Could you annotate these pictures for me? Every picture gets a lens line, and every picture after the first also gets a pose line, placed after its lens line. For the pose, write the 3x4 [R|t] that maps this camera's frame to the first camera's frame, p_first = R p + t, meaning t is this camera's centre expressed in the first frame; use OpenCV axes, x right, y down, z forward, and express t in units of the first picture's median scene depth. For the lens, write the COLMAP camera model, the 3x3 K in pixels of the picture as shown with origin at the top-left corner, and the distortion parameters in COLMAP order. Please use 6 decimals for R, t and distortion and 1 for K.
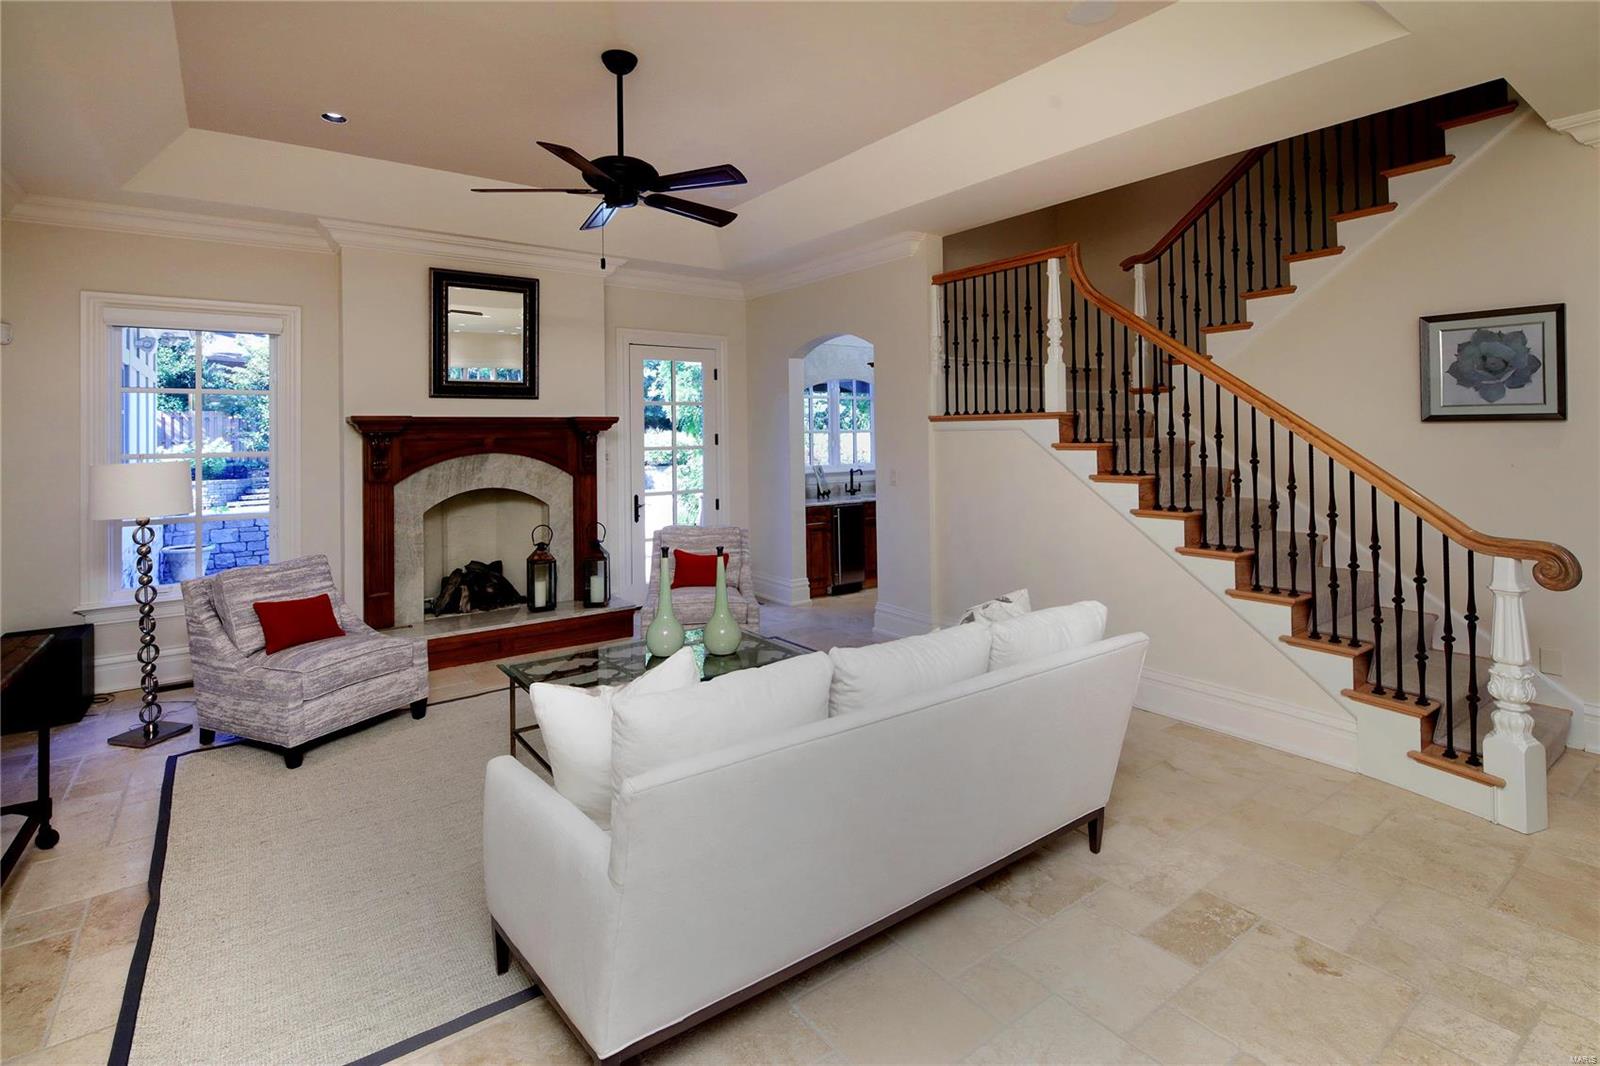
lens RADIAL K [[765.8, 0, 776.6], [0, 765.8, 417.7], [0, 0, 1]] dist [-0.006006, 0.002054]
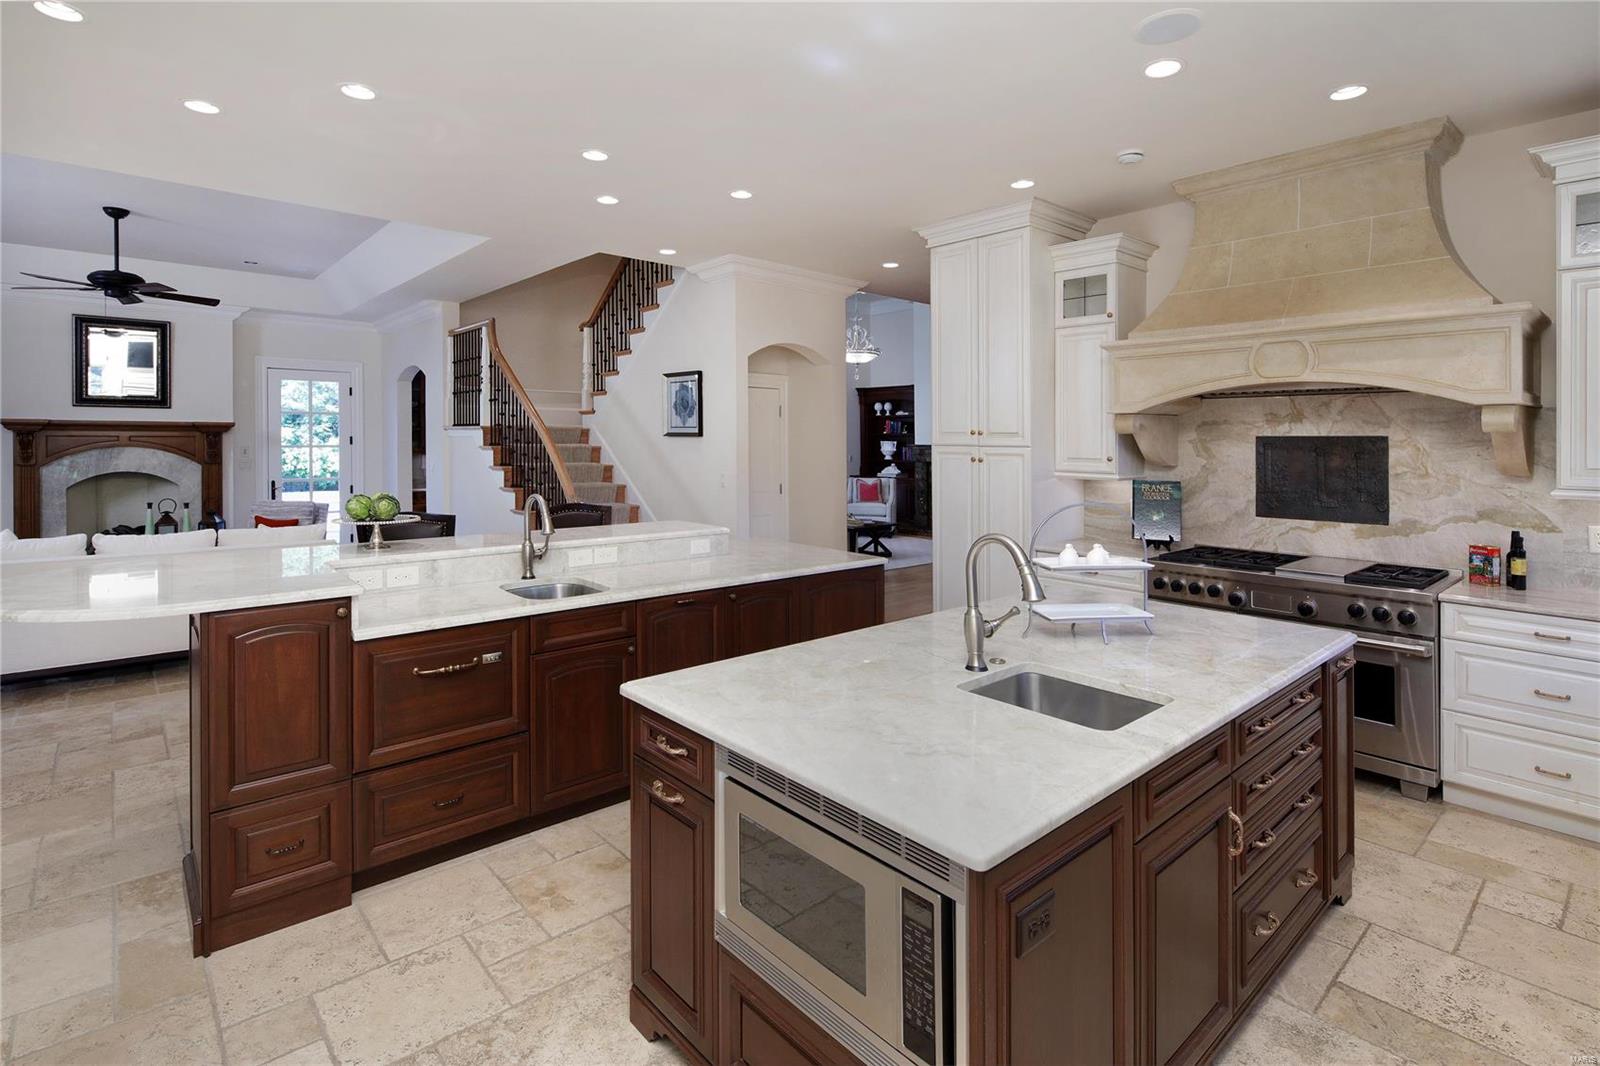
lens RADIAL K [[765.8, 0, 763.8], [0, 765.8, 437.2], [0, 0, 1]] dist [-0.006006, 0.002054]
pose [[0.995146, 0.017592, 0.096824, 0.929877], [-0.019433, 0.999647, 0.018104, -0.027838], [-0.096472, -0.019897, 0.995137, -0.717220]]
